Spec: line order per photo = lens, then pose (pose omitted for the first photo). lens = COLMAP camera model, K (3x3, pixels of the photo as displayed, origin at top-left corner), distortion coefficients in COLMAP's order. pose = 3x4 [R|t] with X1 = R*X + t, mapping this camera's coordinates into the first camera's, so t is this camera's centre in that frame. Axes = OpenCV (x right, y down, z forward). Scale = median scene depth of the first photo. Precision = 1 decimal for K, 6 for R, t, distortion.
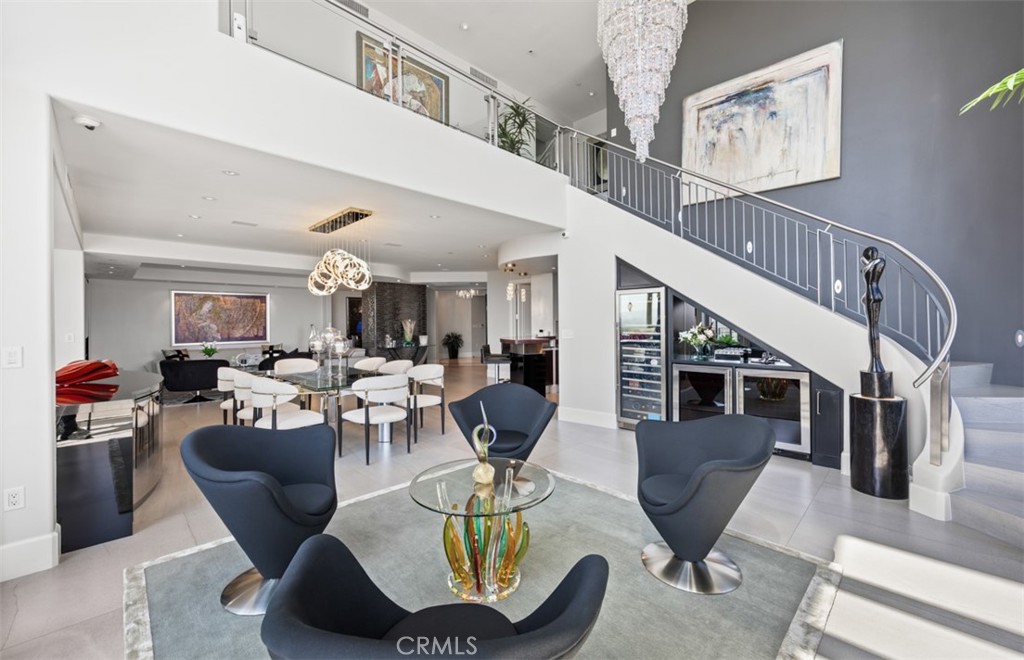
lens RADIAL K [[408.6, 0, 514.6], [0, 408.6, 324.2], [0, 0, 1]] dist [-0.000404, -0.000039]
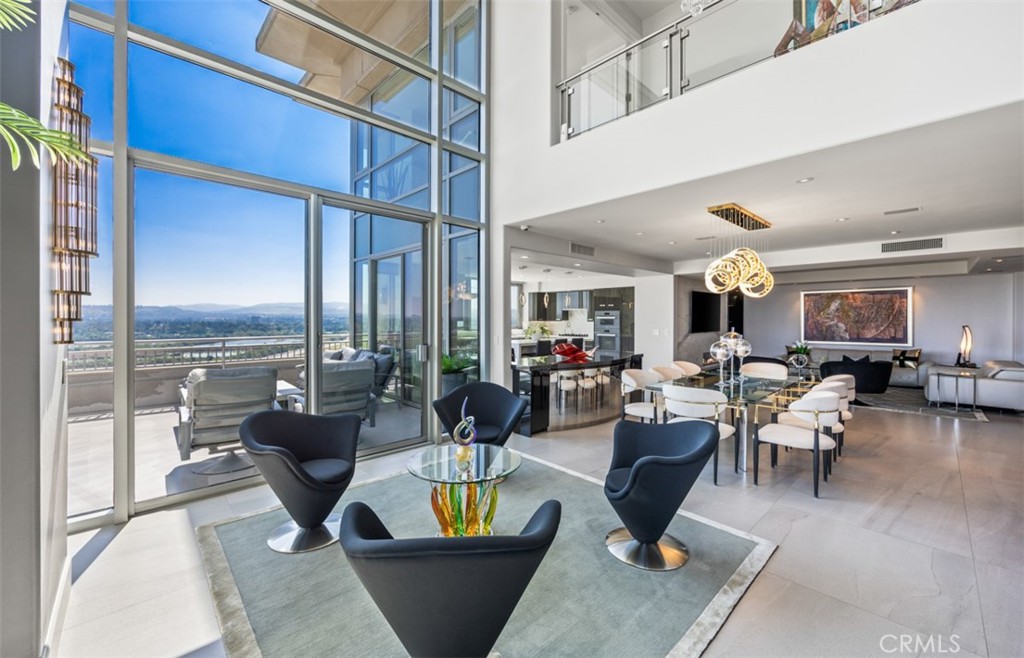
lens RADIAL K [[408.6, 0, 509.8], [0, 408.6, 324.9], [0, 0, 1]] dist [-0.000404, -0.000039]
pose [[-0.039540, 0.019713, -0.999024, 3.178770], [-0.003330, 0.999797, 0.019860, -0.154372], [0.999212, 0.004112, -0.039466, 3.135321]]
